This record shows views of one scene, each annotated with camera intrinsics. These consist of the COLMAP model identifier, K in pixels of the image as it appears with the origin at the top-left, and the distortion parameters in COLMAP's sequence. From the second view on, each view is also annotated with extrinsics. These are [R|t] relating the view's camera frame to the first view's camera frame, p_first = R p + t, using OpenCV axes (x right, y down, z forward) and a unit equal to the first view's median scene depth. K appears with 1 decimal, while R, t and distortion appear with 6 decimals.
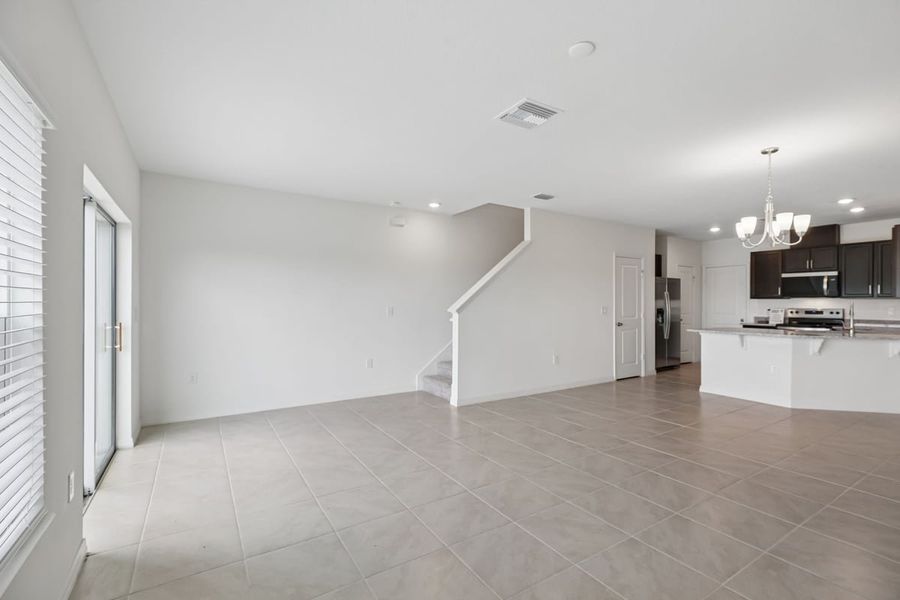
lens RADIAL K [[408.5, 0, 449.8], [0, 408.5, 300.0], [0, 0, 1]] dist [-0.002234, -0.000004]
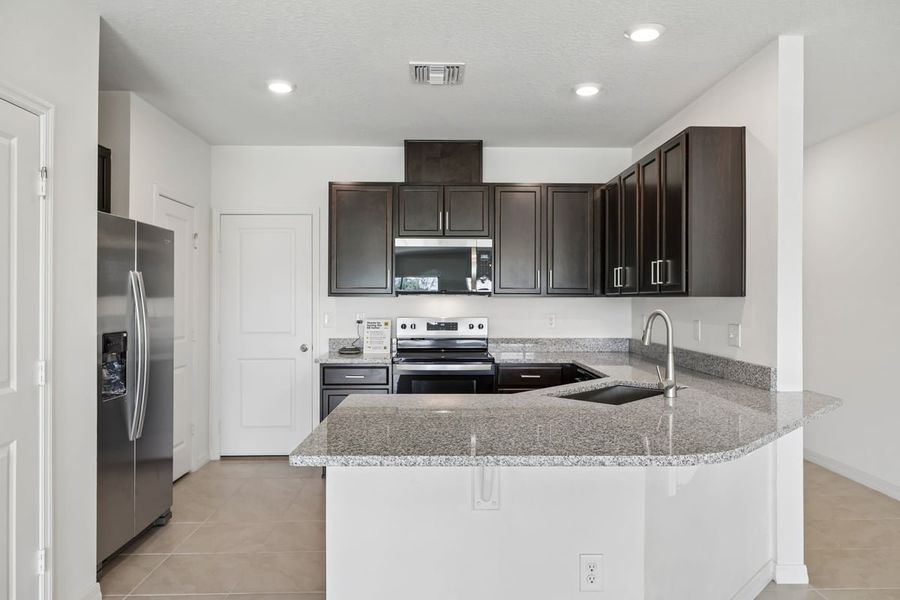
lens RADIAL K [[616.5, 0, 452.7], [0, 616.5, 295.9], [0, 0, 1]] dist [0.009949, -0.003436]
pose [[0.509513, 0.006013, 0.860442, 0.283942], [-0.003670, 0.999982, -0.004815, -0.000703], [-0.860455, -0.000705, 0.509525, 0.611320]]
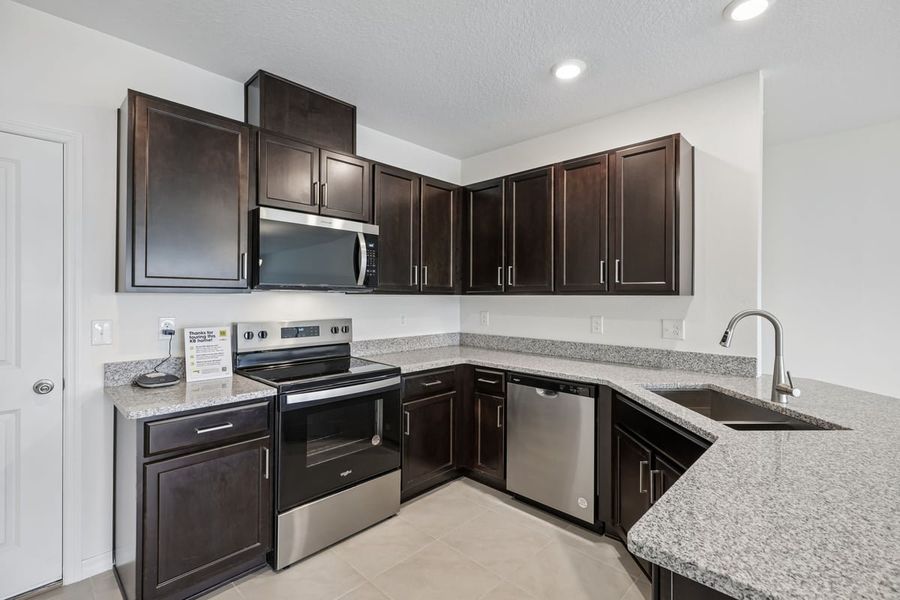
lens RADIAL K [[408.4, 0, 455.2], [0, 408.4, 292.6], [0, 0, 1]] dist [-0.004635, 0.000257]
pose [[-0.256853, 0.009348, 0.966405, 0.495001], [-0.006844, 0.999911, -0.011491, -0.000551], [-0.966426, -0.009566, -0.256766, 0.931228]]
